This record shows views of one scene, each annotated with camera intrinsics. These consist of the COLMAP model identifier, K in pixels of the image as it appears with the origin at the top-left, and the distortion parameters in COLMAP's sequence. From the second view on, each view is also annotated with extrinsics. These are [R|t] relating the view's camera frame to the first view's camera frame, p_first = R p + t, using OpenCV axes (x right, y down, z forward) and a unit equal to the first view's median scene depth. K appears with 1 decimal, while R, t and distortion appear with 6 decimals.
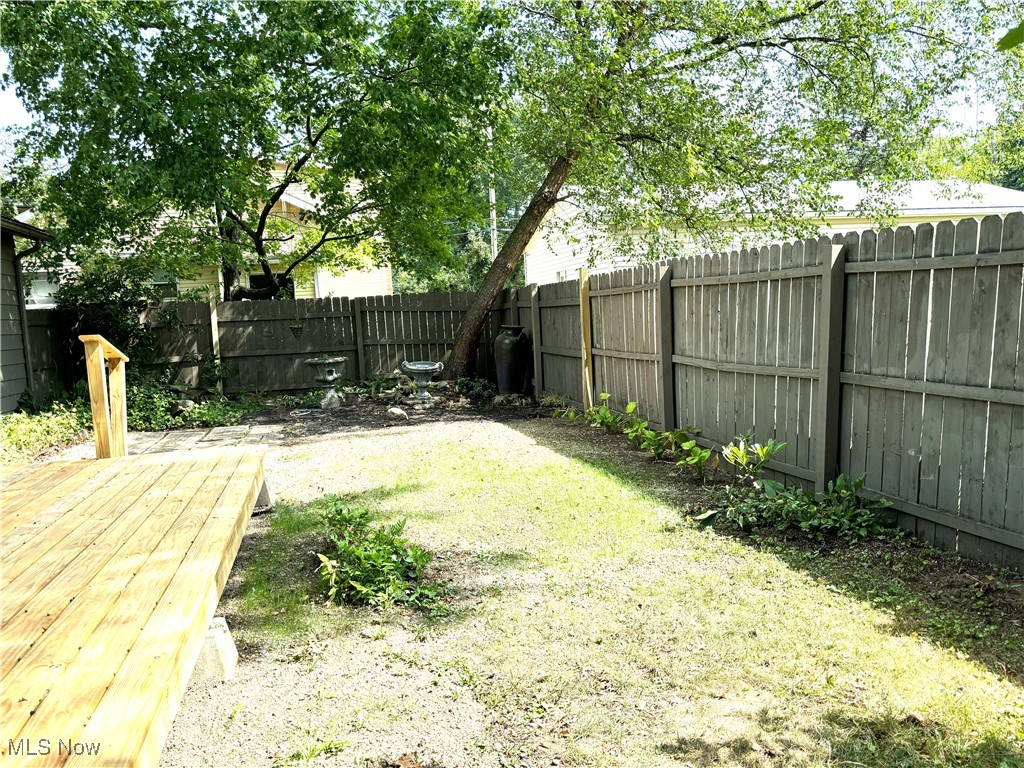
lens RADIAL K [[843.8, 0, 510.5], [0, 843.8, 385.2], [0, 0, 1]] dist [-0.007624, -0.000093]
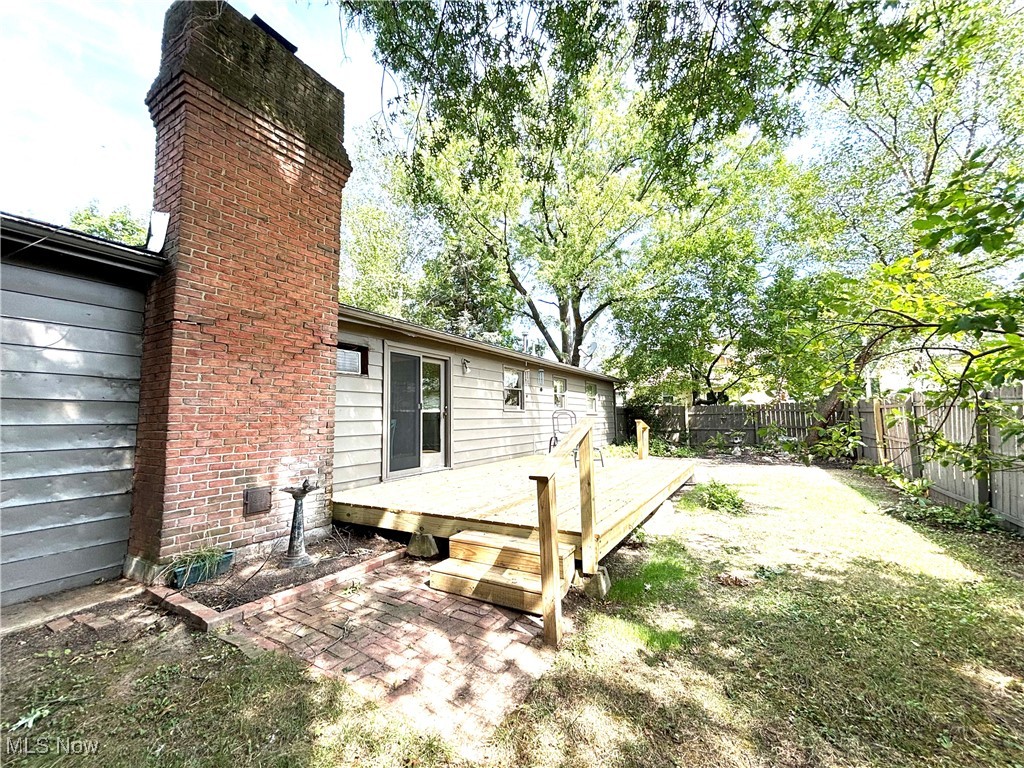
lens RADIAL K [[413.8, 0, 511.9], [0, 413.8, 390.9], [0, 0, 1]] dist [-0.000639, -0.000024]
pose [[0.729427, -0.007558, -0.684017, 0.101949], [-0.077706, 0.992551, -0.093831, 0.007046], [0.679631, 0.121595, 0.723406, -0.215512]]
